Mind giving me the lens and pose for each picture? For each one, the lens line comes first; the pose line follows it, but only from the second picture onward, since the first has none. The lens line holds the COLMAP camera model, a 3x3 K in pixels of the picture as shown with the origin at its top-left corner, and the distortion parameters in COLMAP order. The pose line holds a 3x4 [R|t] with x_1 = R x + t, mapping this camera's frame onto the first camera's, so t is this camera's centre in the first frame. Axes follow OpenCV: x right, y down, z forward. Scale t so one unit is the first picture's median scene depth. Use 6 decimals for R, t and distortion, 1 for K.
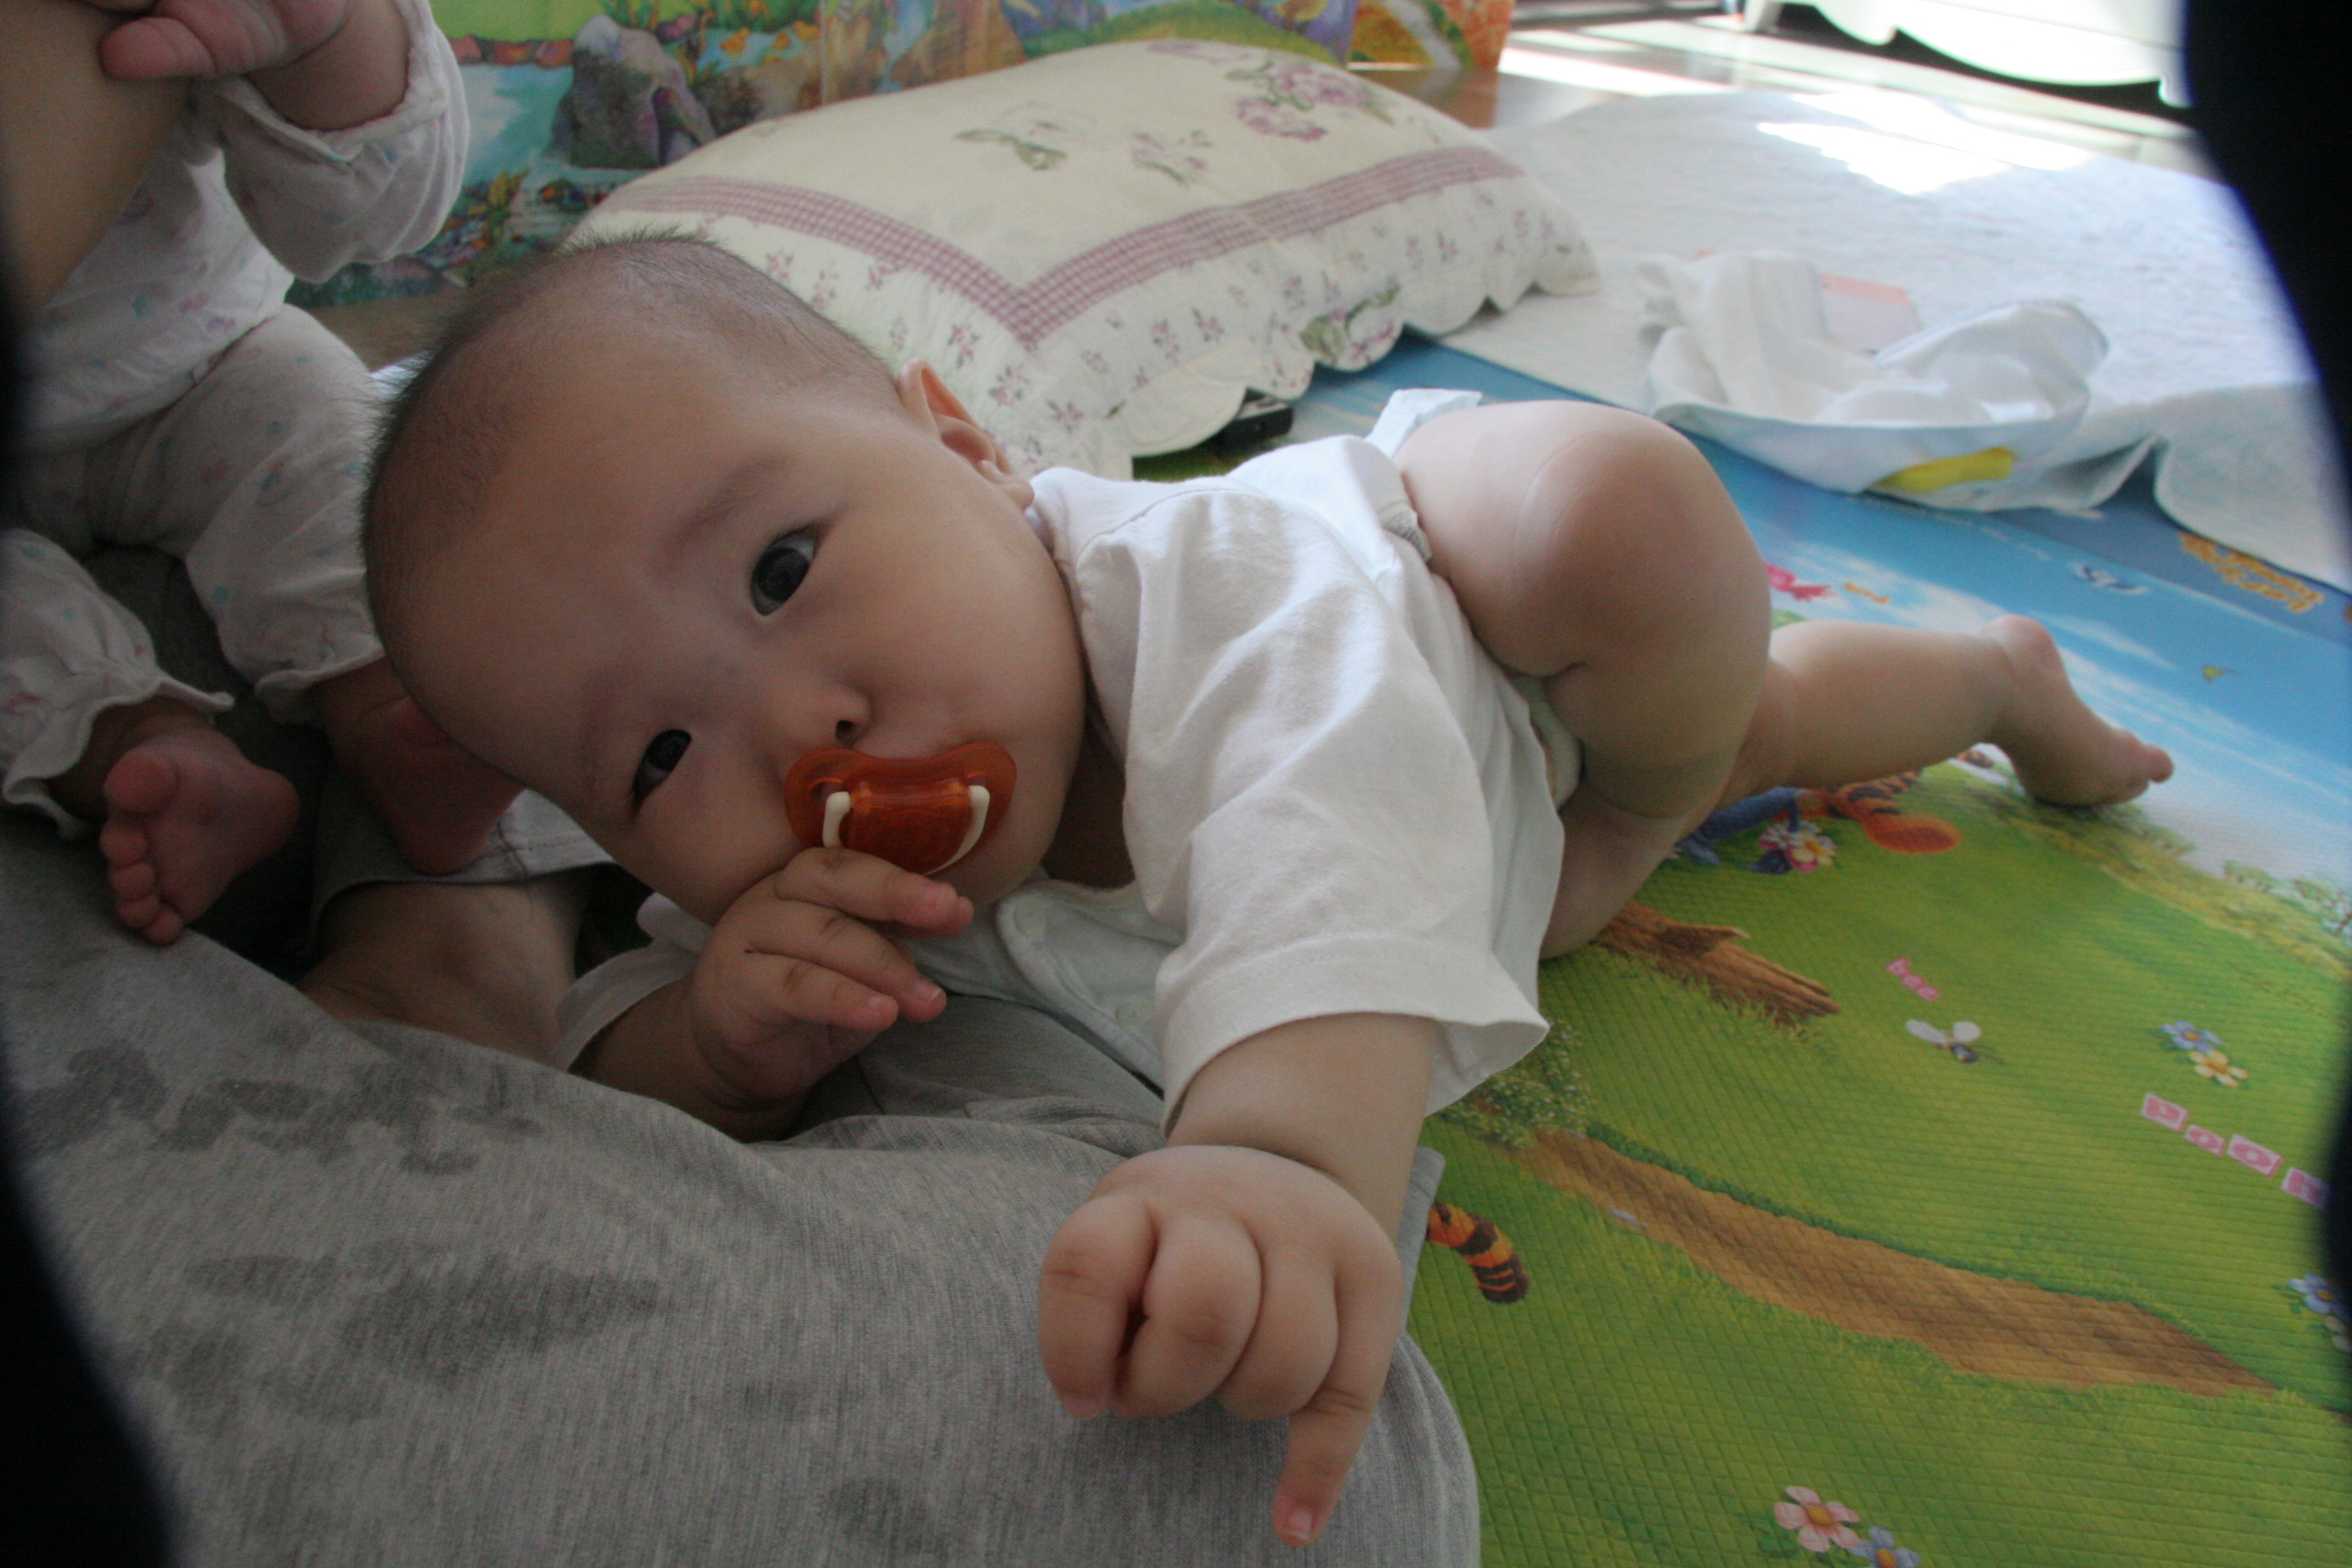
lens RADIAL K [[1748.2, 0, 1176.0], [0, 1748.2, 784.0], [0, 0, 1]] dist [-0.174315, 0.111458]
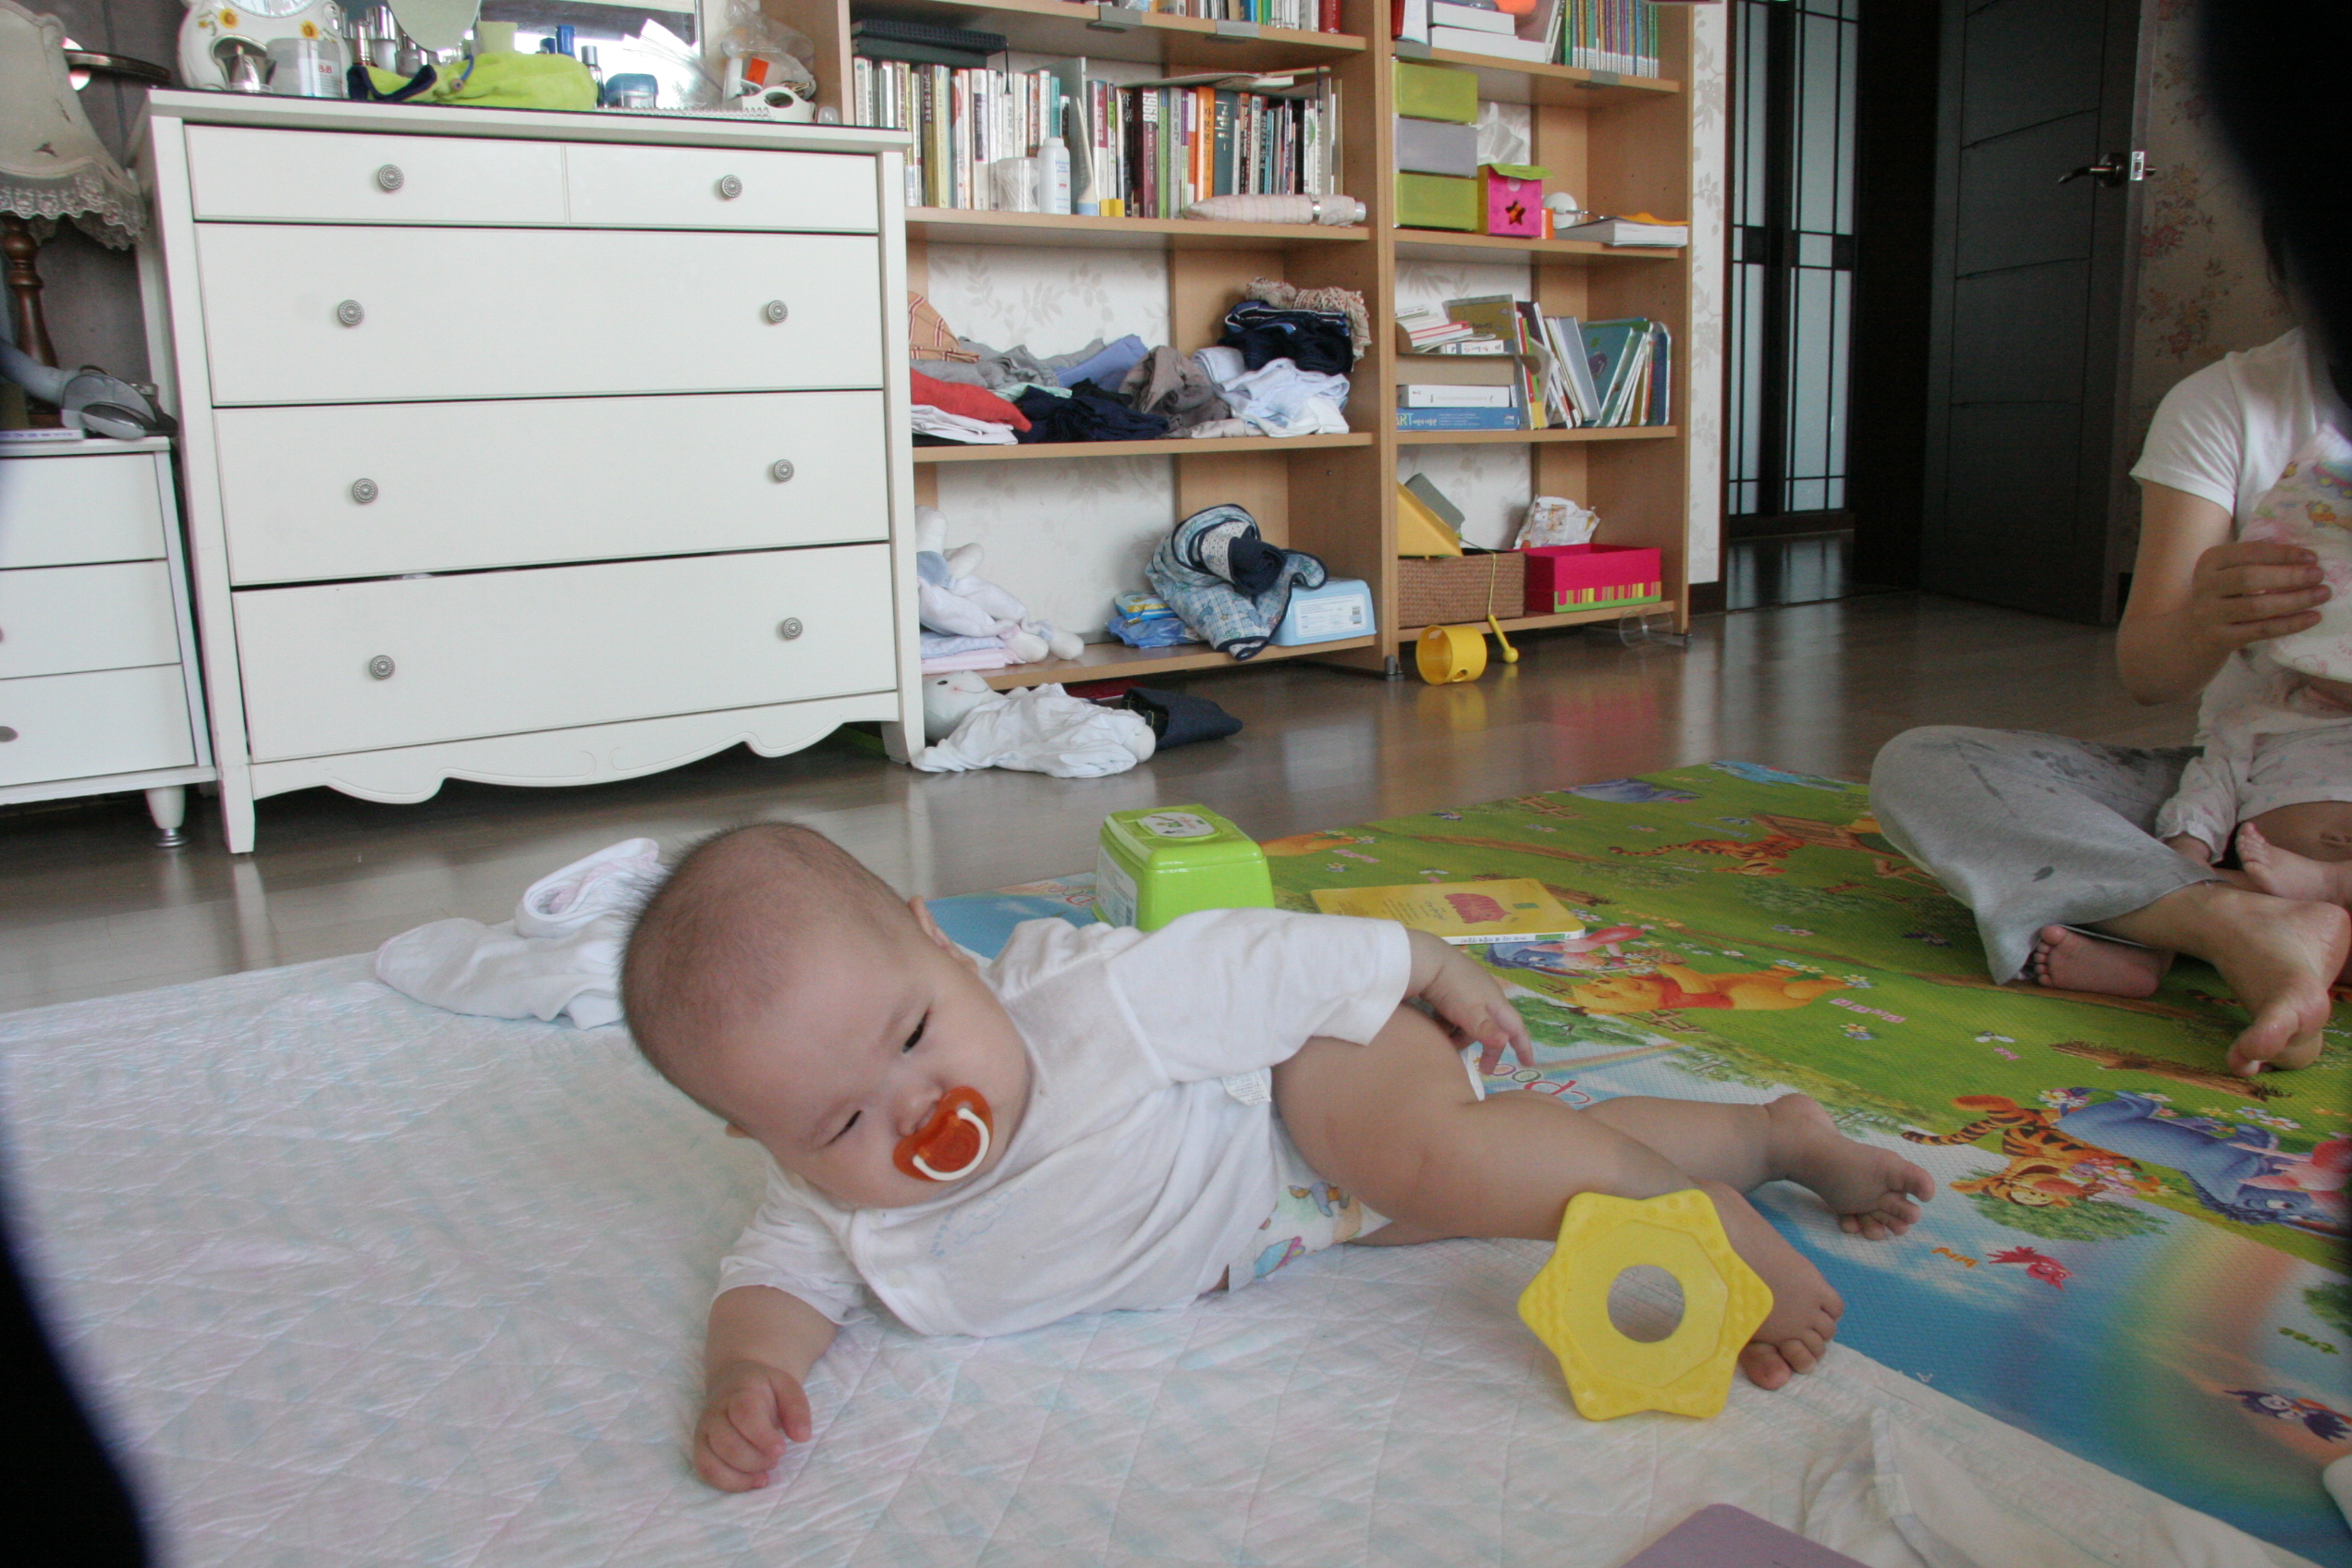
lens RADIAL K [[1748.2, 0, 1176.0], [0, 1748.2, 784.0], [0, 0, 1]] dist [-0.174315, 0.111458]
pose [[-0.973614, -0.088347, 0.210404, 0.579017], [0.086470, 0.710433, 0.698432, -0.904816], [-0.211182, 0.698197, -0.684049, 1.357572]]
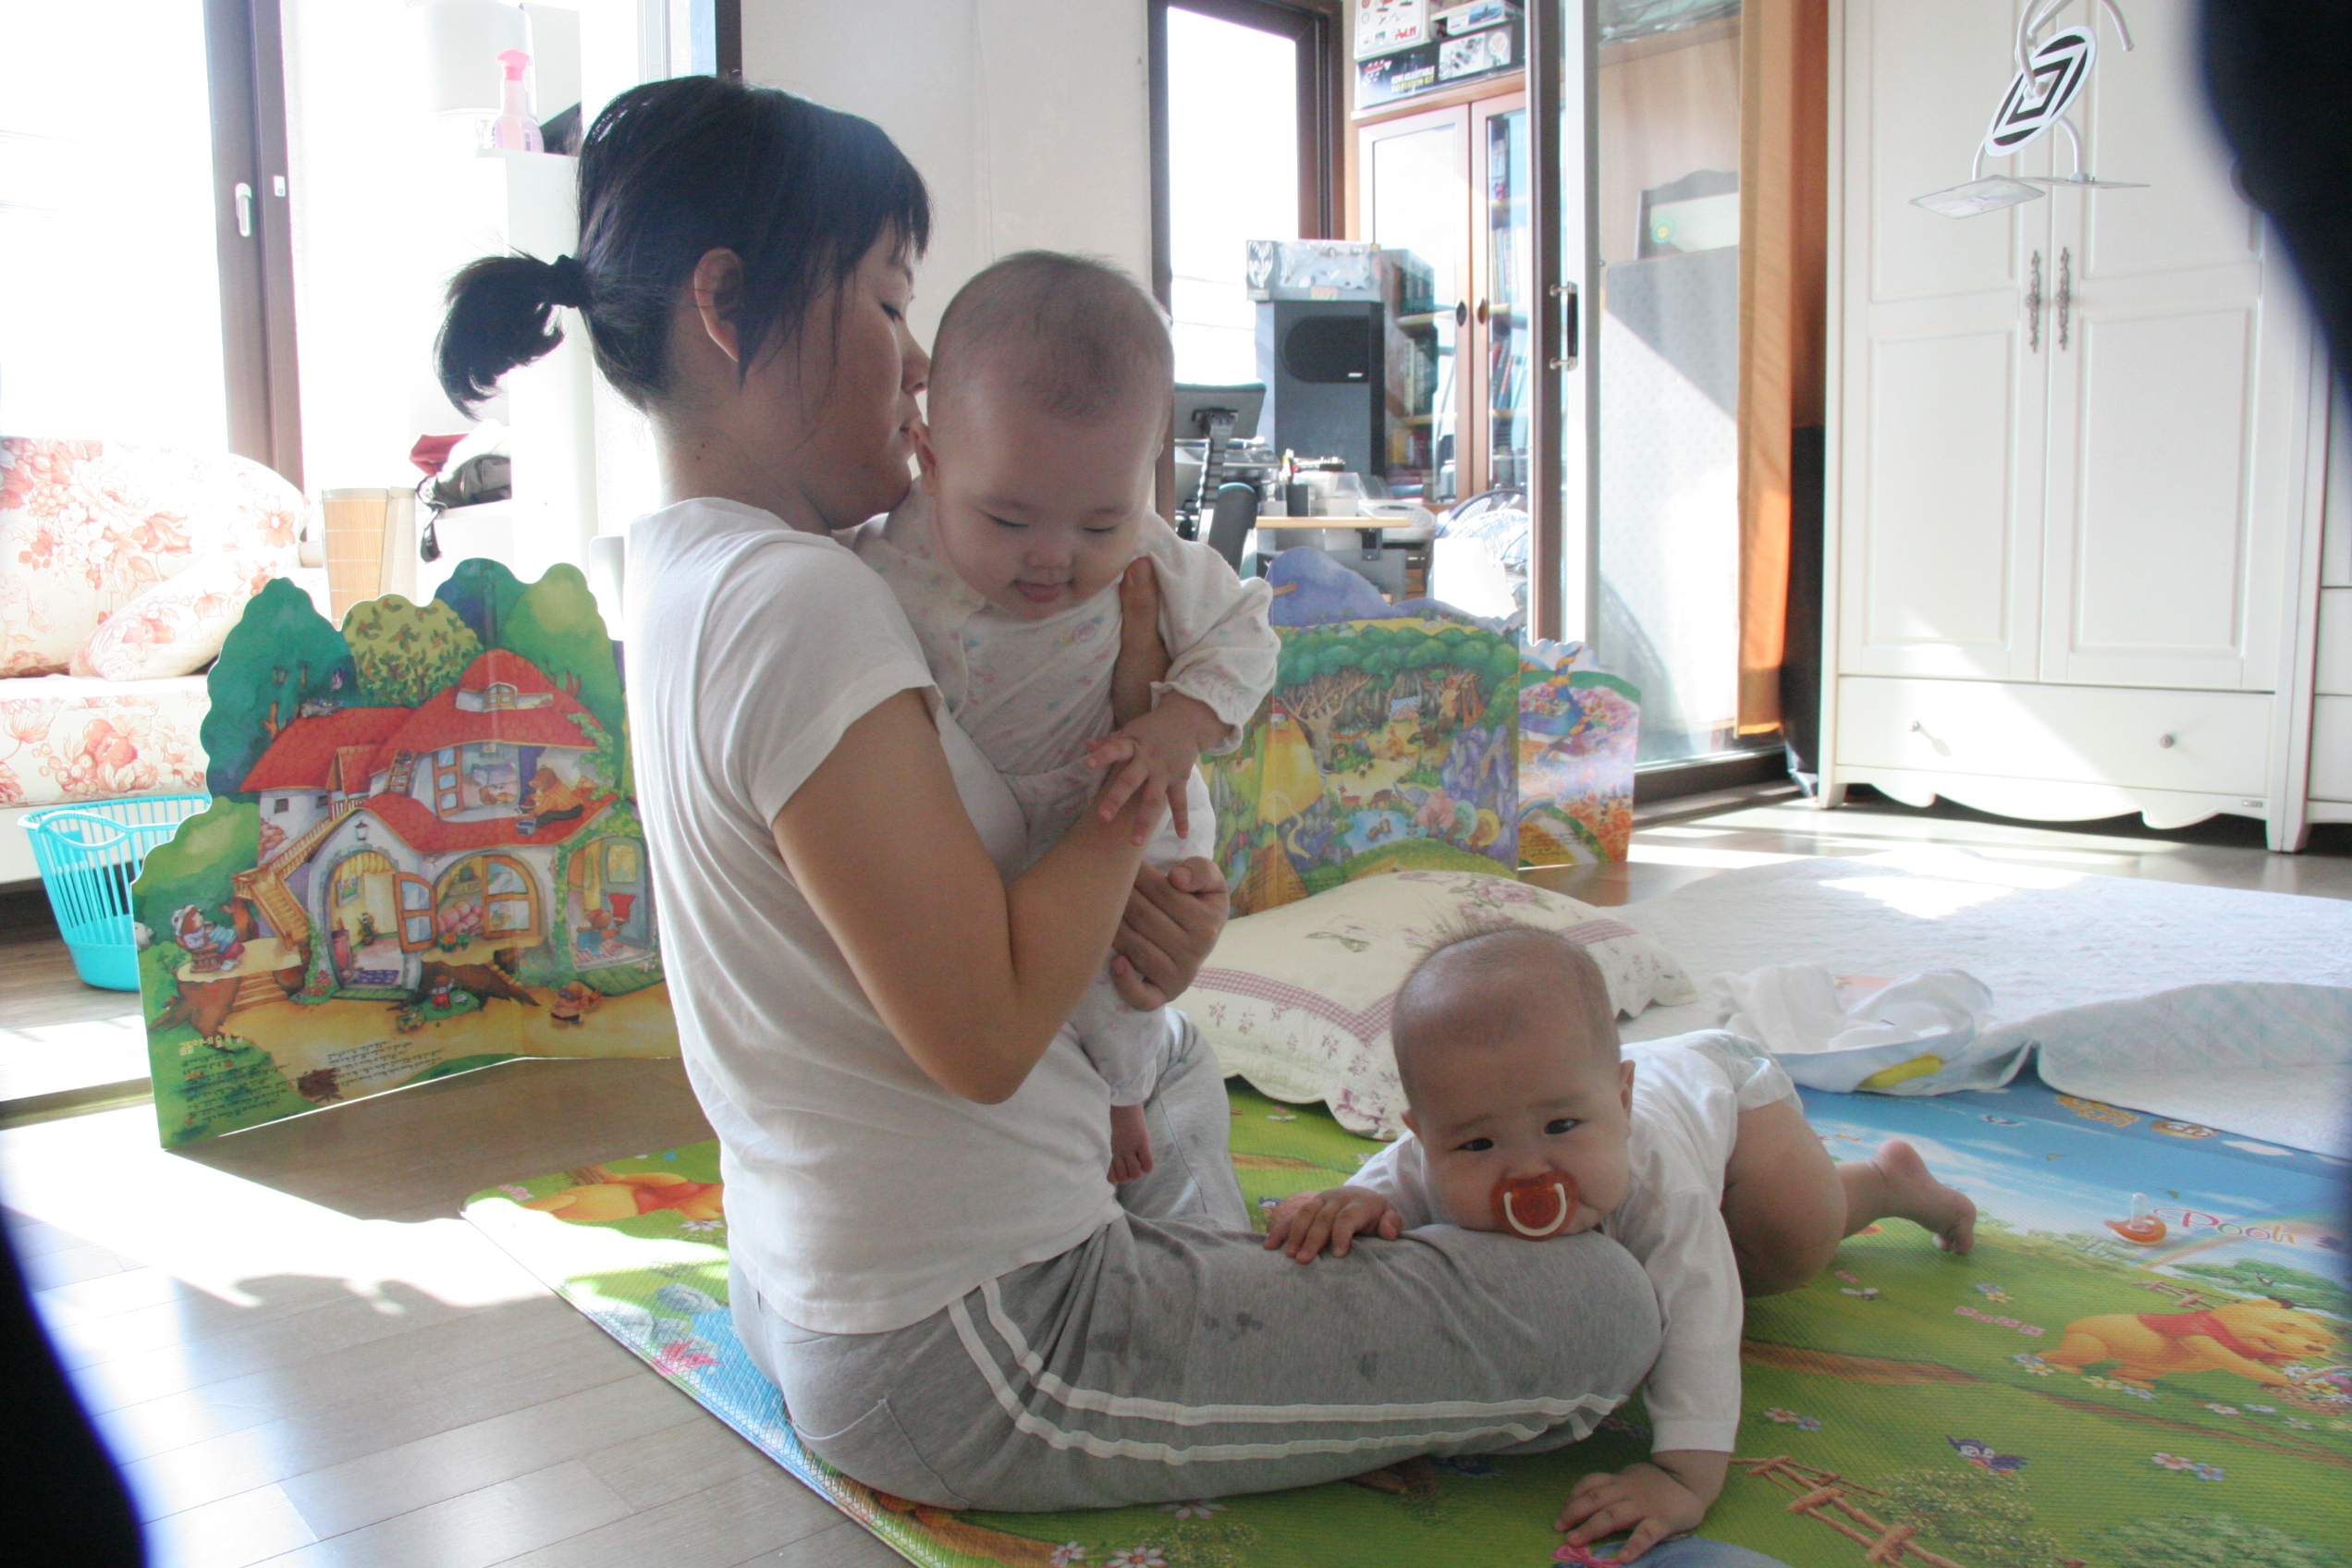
lens RADIAL K [[1748.2, 0, 1176.0], [0, 1748.2, 784.0], [0, 0, 1]] dist [-0.174315, 0.111458]
pose [[0.992887, -0.077740, -0.090178, -0.086631], [0.030720, 0.899034, -0.436800, 0.264820], [0.115030, 0.430923, 0.895027, -0.705982]]
